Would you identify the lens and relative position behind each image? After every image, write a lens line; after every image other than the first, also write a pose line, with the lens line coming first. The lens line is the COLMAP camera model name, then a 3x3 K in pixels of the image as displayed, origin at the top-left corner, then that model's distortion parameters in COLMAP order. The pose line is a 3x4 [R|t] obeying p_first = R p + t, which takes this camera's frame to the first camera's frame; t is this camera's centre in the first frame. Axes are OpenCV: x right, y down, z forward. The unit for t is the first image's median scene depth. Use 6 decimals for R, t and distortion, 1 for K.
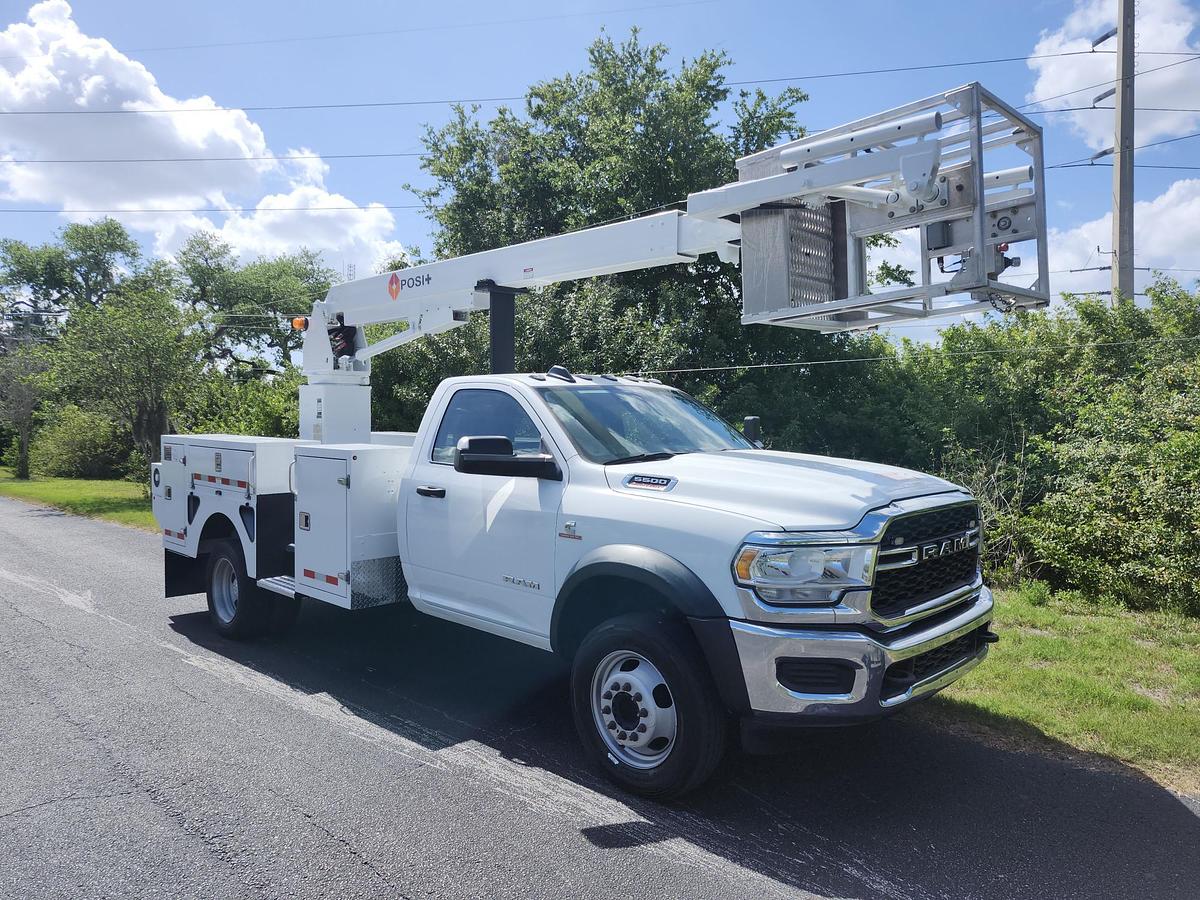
lens RADIAL K [[834.5, 0, 592.9], [0, 834.5, 432.7], [0, 0, 1]] dist [0.102227, -0.113458]
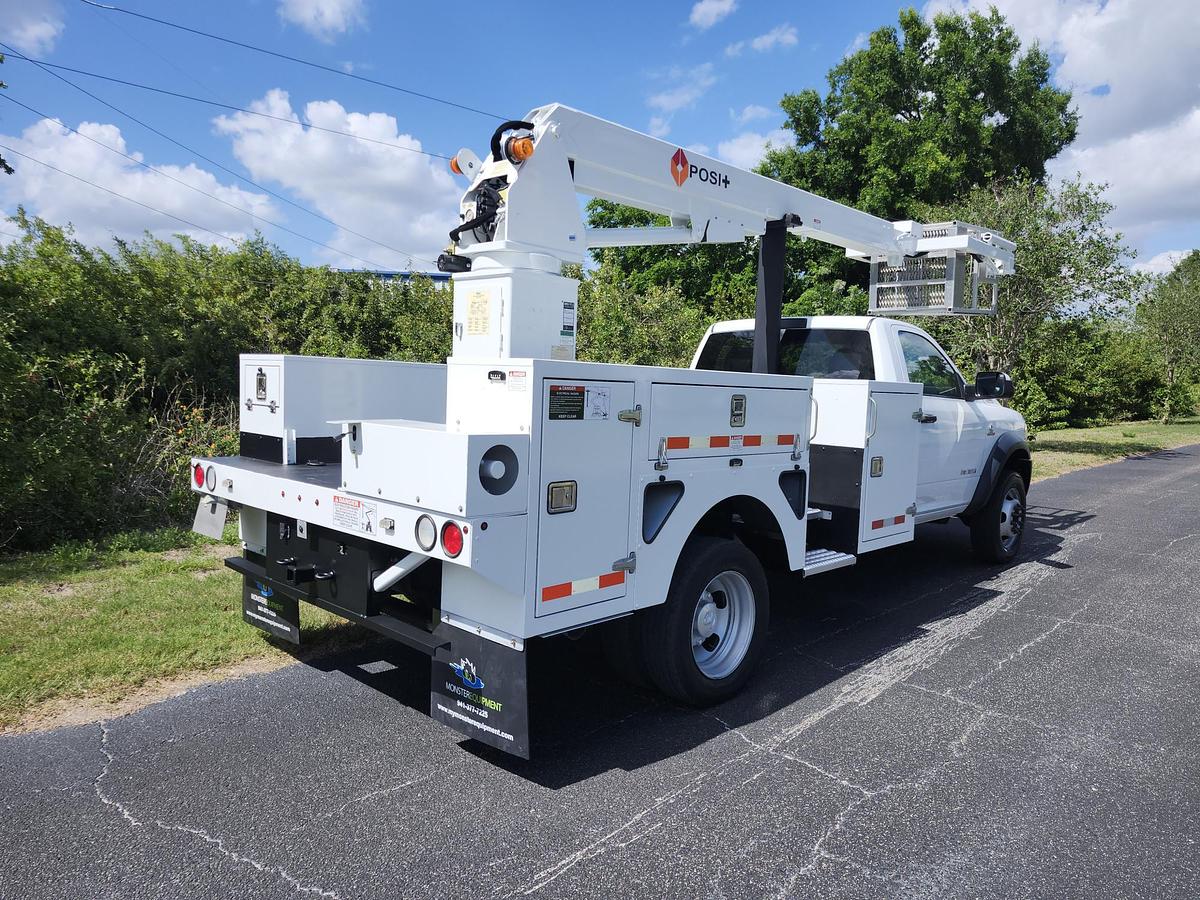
lens RADIAL K [[834.5, 0, 592.9], [0, 834.5, 432.7], [0, 0, 1]] dist [0.102227, -0.113458]
pose [[-0.023654, -0.065848, 0.997549, -1.153452], [-0.010203, 0.997792, 0.065623, 0.015076], [-0.999668, -0.008625, -0.024273, 1.263790]]
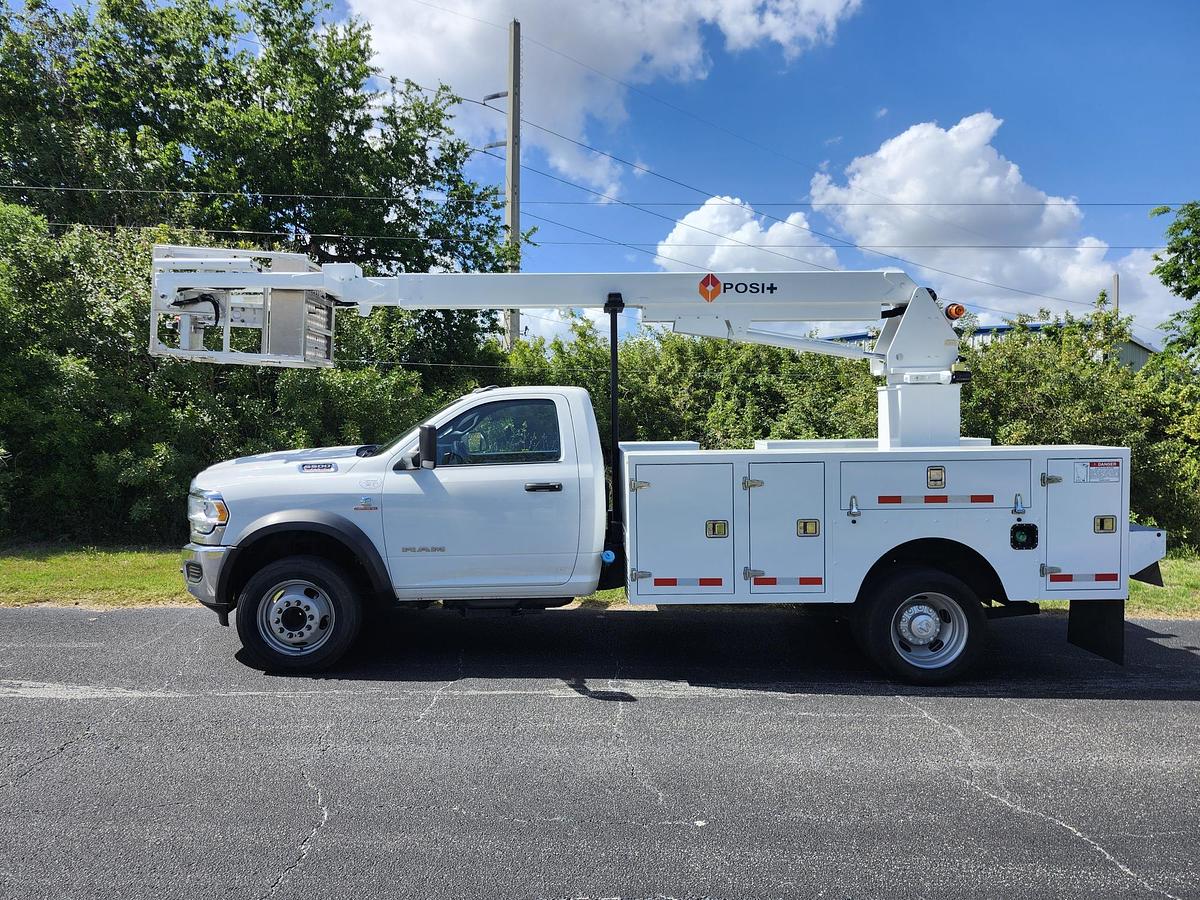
lens RADIAL K [[863.6, 0, 600.0], [0, 863.6, 450.0], [0, 0, 1]] dist [0.003231, -0.000515]
pose [[0.683015, -0.006244, 0.730378, -1.213897], [-0.018720, 0.999485, 0.026051, -0.011084], [-0.730164, -0.031466, 0.682547, 0.476483]]
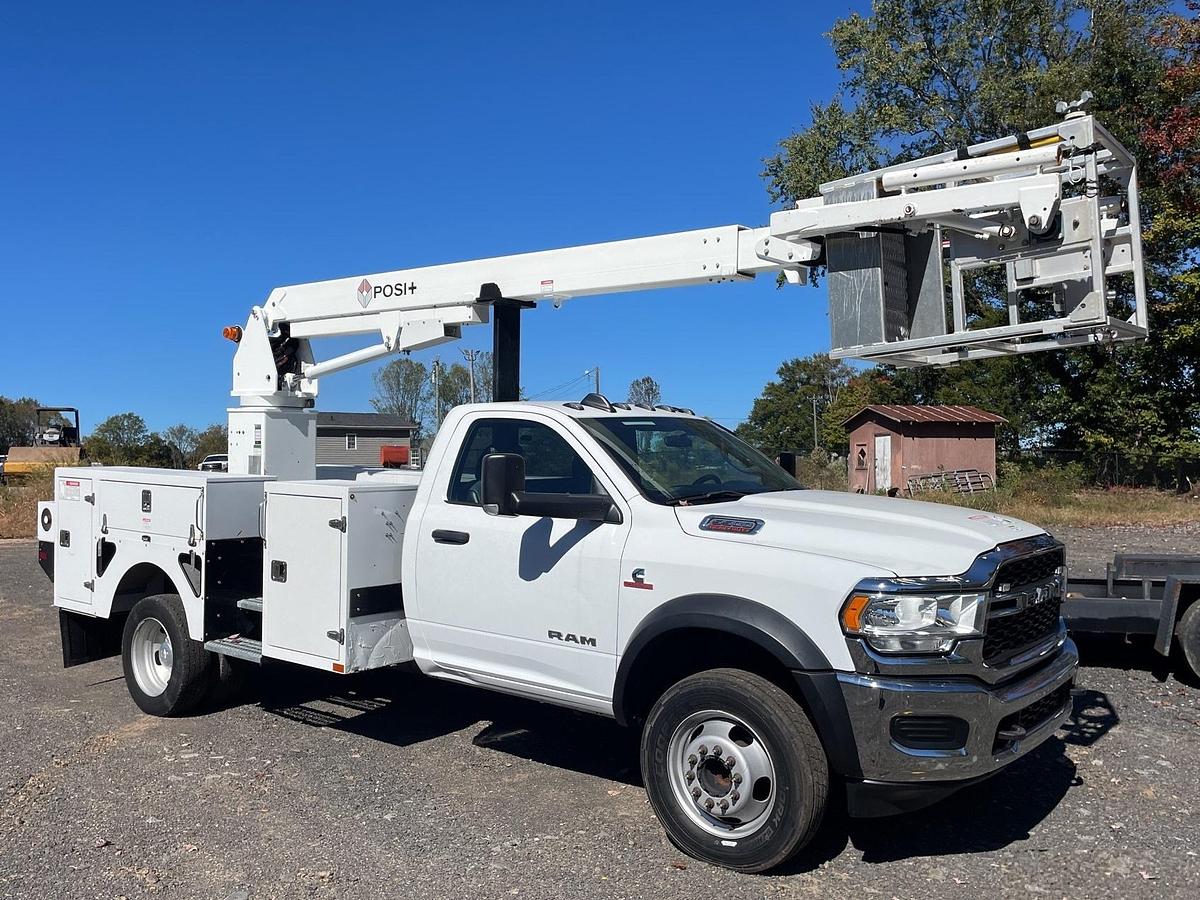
lens RADIAL K [[1035.5, 0, 600.0], [0, 1035.5, 450.0], [0, 0, 1]] dist [0.080518, -0.001403]
pose [[0.993759, 0.008432, 0.111229, -0.134301], [-0.006988, 0.999886, -0.013362, -0.004730], [-0.111329, 0.012502, 0.993705, -0.073534]]
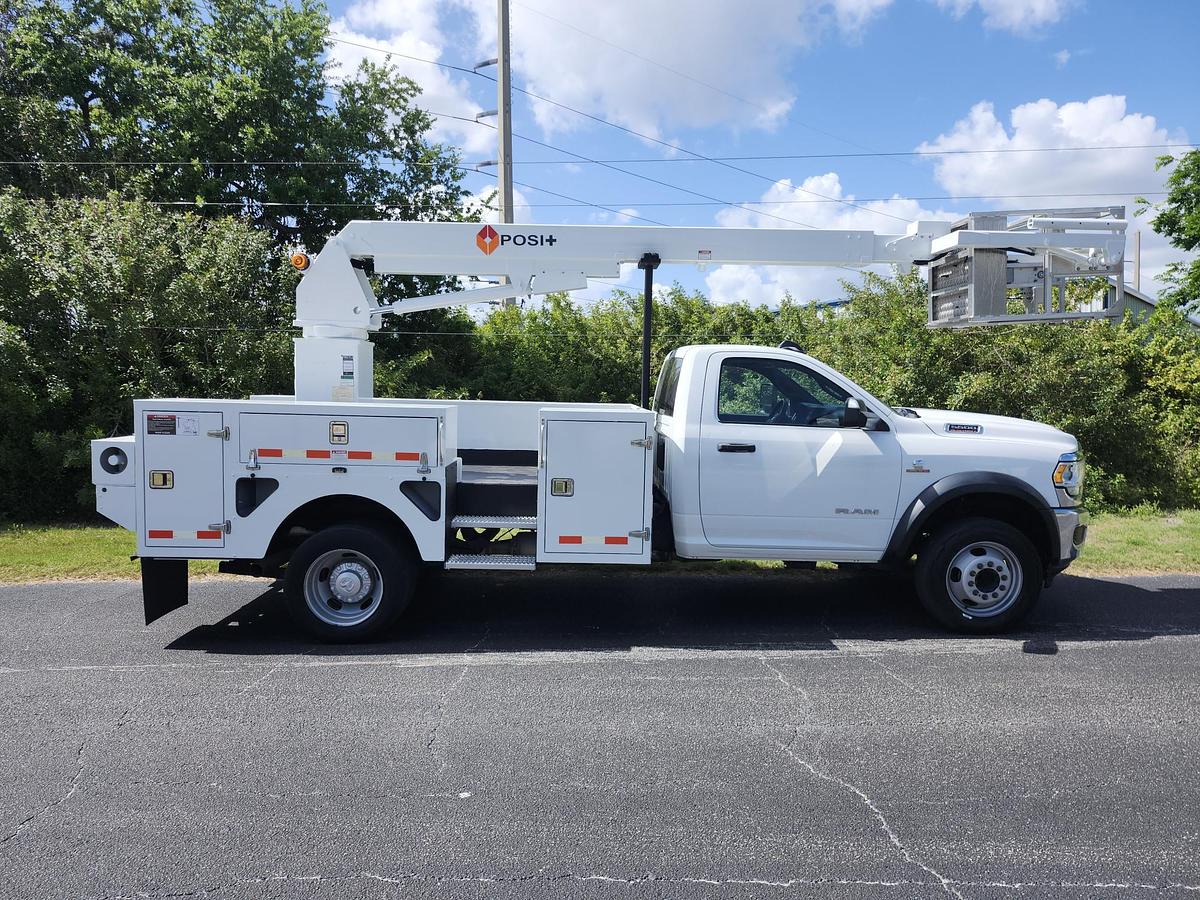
lens RADIAL K [[858.8, 0, 597.3], [0, 858.8, 417.9], [0, 0, 1]] dist [0.036466, -0.006247]
pose [[0.693488, -0.020751, 0.720169, -0.980830], [0.002089, 0.999639, 0.026792, -0.000817], [-0.720465, -0.017076, 0.693281, 0.284896]]
